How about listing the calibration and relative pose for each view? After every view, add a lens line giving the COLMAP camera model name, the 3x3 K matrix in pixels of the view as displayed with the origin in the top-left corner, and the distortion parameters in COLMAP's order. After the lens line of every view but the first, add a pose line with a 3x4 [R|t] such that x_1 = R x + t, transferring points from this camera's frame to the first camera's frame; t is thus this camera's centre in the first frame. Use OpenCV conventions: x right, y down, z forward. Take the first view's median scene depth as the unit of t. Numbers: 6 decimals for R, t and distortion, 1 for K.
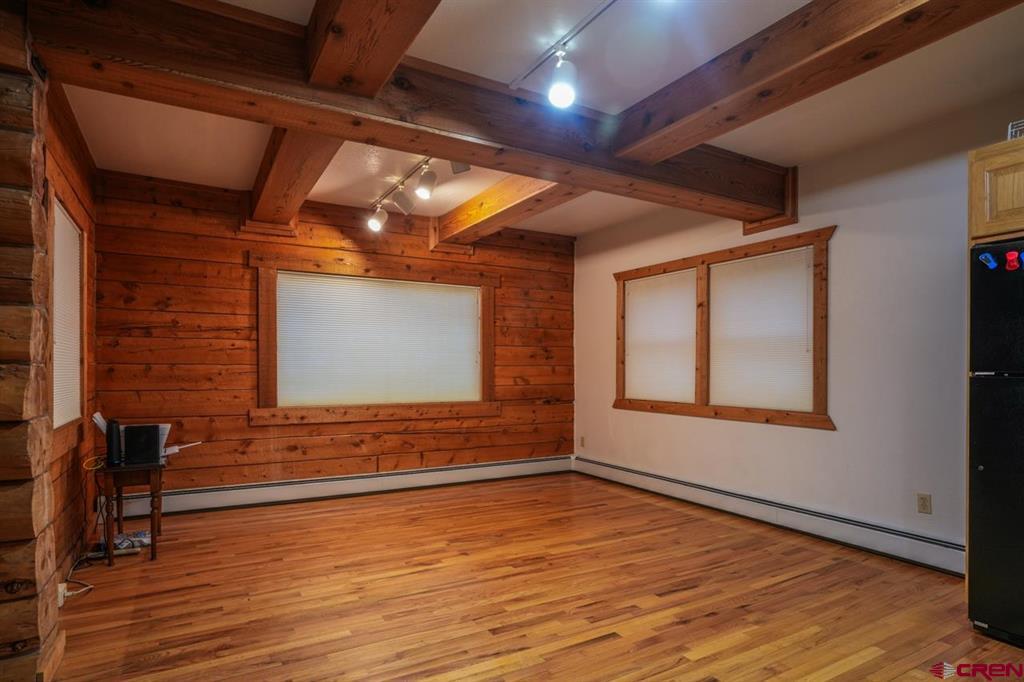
lens RADIAL K [[561.9, 0, 508.5], [0, 561.9, 369.5], [0, 0, 1]] dist [-0.031193, 0.001910]
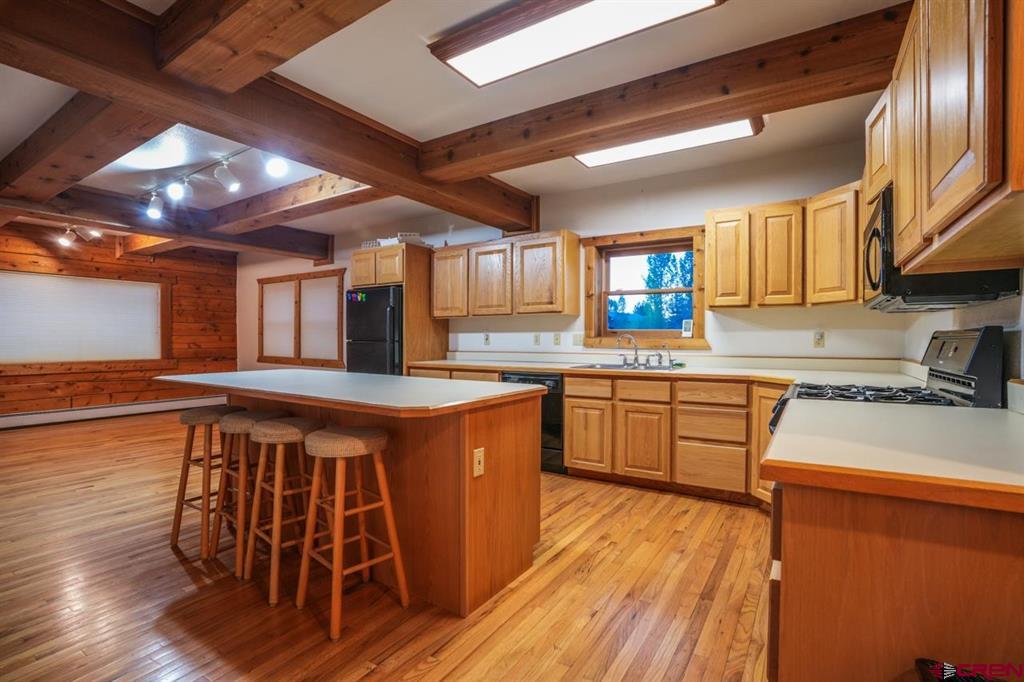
lens RADIAL K [[482.2, 0, 520.7], [0, 482.2, 345.7], [0, 0, 1]] dist [-0.056718, 0.019828]
pose [[0.887332, -0.006791, 0.461081, 0.250644], [-0.001269, 0.999852, 0.017169, -0.002837], [-0.461130, -0.015820, 0.887192, -0.623025]]
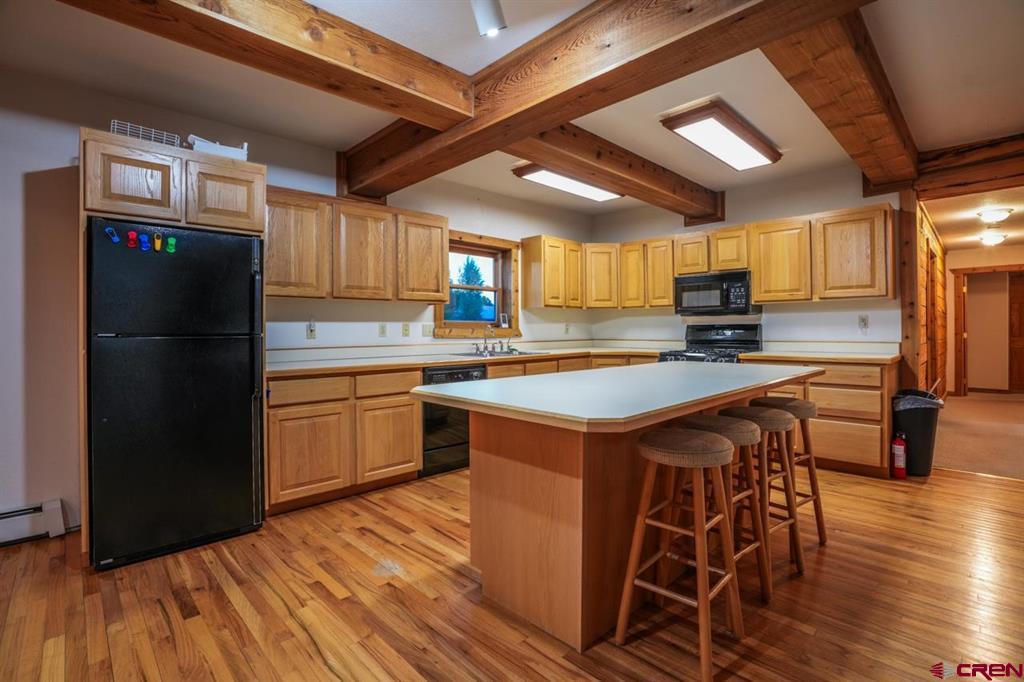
lens RADIAL K [[482.2, 0, 504.7], [0, 482.2, 327.6], [0, 0, 1]] dist [-0.056718, 0.019828]
pose [[-0.246755, 0.003009, 0.969073, -0.089746], [0.001811, 0.999995, -0.002644, -0.001502], [-0.969076, 0.001103, -0.246759, 0.161852]]
